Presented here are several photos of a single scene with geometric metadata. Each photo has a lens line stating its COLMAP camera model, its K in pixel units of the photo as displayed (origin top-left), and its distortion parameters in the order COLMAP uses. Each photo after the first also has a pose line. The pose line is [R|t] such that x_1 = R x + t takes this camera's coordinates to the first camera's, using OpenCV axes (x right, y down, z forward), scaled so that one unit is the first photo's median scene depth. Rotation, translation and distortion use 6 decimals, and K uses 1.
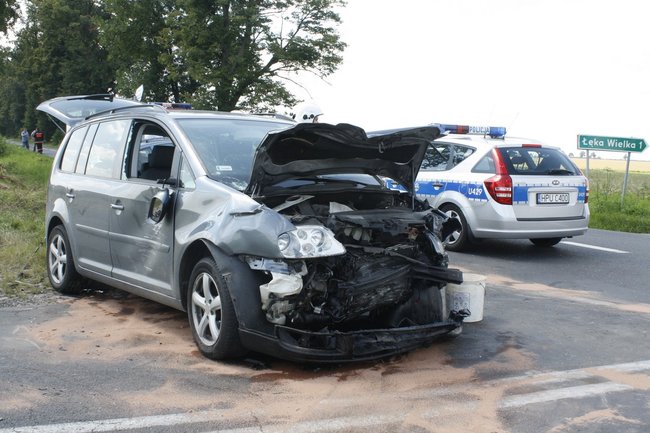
lens RADIAL K [[703.9, 0, 337.4], [0, 703.9, 216.7], [0, 0, 1]] dist [-0.069675, 0.009949]
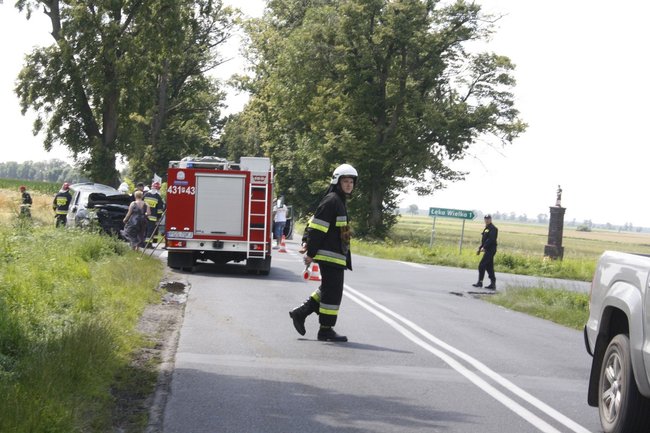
lens RADIAL K [[1585.9, 0, 325.0], [0, 1585.9, 216.5], [0, 0, 1]] dist [0.022589, 0.836756]
pose [[0.909695, 0.028026, -0.414330, 2.968793], [-0.078548, 0.991322, -0.105404, 0.533336], [0.407781, 0.128430, 0.904002, -4.141993]]
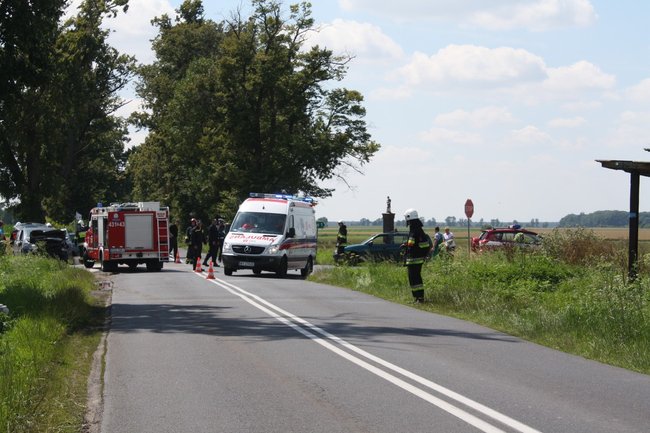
lens RADIAL K [[1594.9, 0, 325.6], [0, 1594.9, 233.5], [0, 0, 1]] dist [0.035963, 0.323008]
pose [[0.930356, -0.045352, -0.363842, 3.929602], [0.006651, 0.994245, -0.106924, 0.753409], [0.366597, 0.097058, 0.925303, -5.891977]]
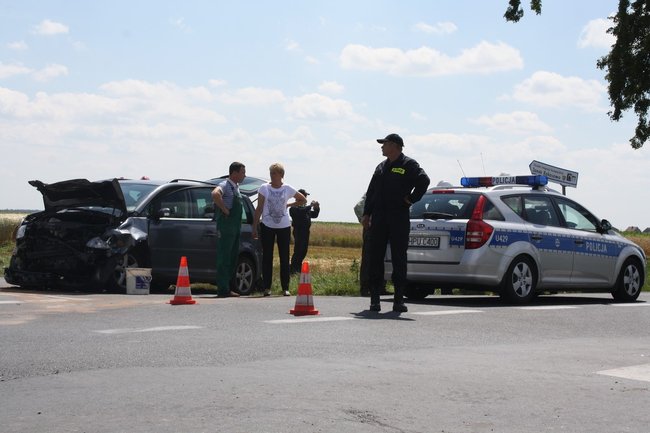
lens RADIAL K [[1196.1, 0, 325.0], [0, 1196.1, 216.5], [0, 0, 1]] dist [0.029399, 0.252250]
pose [[0.315266, -0.047187, -0.947830, 1.842924], [-0.110395, 0.990159, -0.086014, 0.097944], [0.942561, 0.131753, 0.306954, 0.332044]]
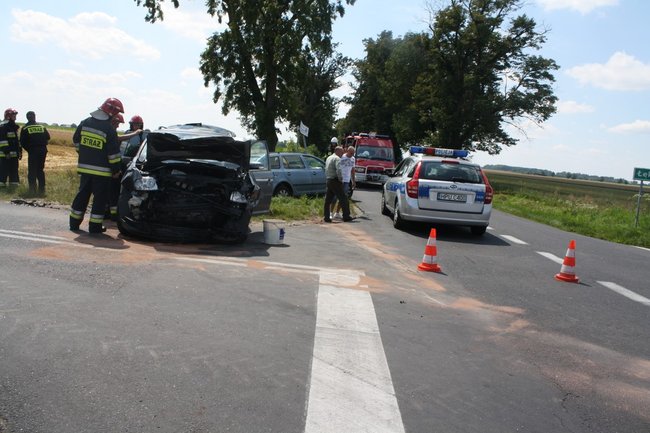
lens RADIAL K [[539.2, 0, 325.0], [0, 539.2, 216.5], [0, 0, 1]] dist [-0.176515, 0.166626]
pose [[0.874648, 0.092935, -0.475767, 0.598730], [-0.102270, 0.994737, 0.006296, 0.033141], [0.473848, 0.043150, 0.879549, -0.110256]]
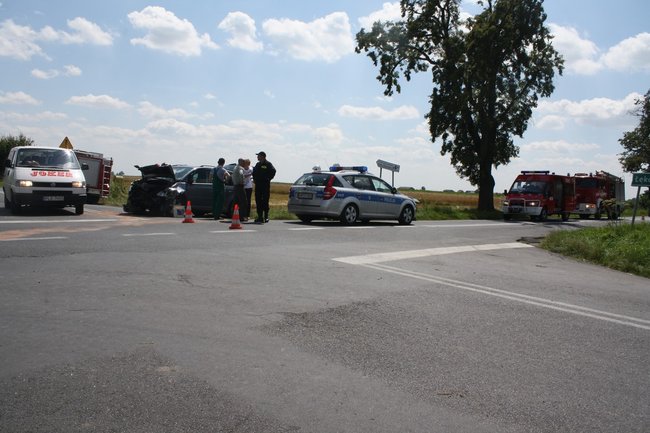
lens RADIAL K [[539.2, 0, 325.0], [0, 539.2, 216.5], [0, 0, 1]] dist [-0.176515, 0.166626]
pose [[0.314520, 0.018535, -0.949070, 1.873881], [-0.129392, 0.991314, -0.023520, 0.066698], [0.940391, 0.130200, 0.314187, 0.527521]]
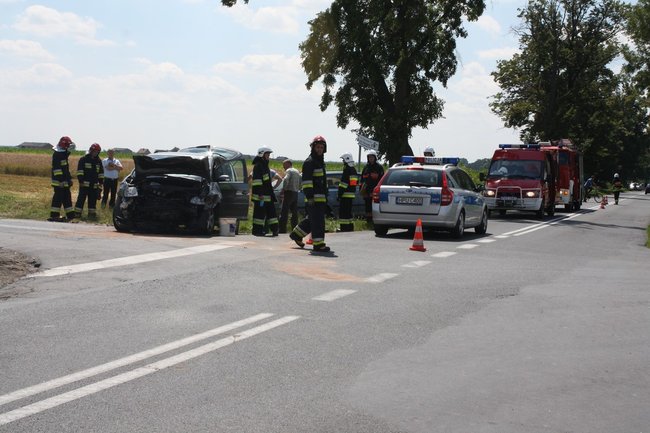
lens RADIAL K [[1058.5, 0, 325.0], [0, 1058.5, 216.5], [0, 0, 1]] dist [0.020413, 0.003679]
pose [[0.685215, 0.018795, -0.728098, 1.892131], [-0.086352, 0.994713, -0.055589, 0.156666], [0.723204, 0.100963, 0.683215, -0.768119]]
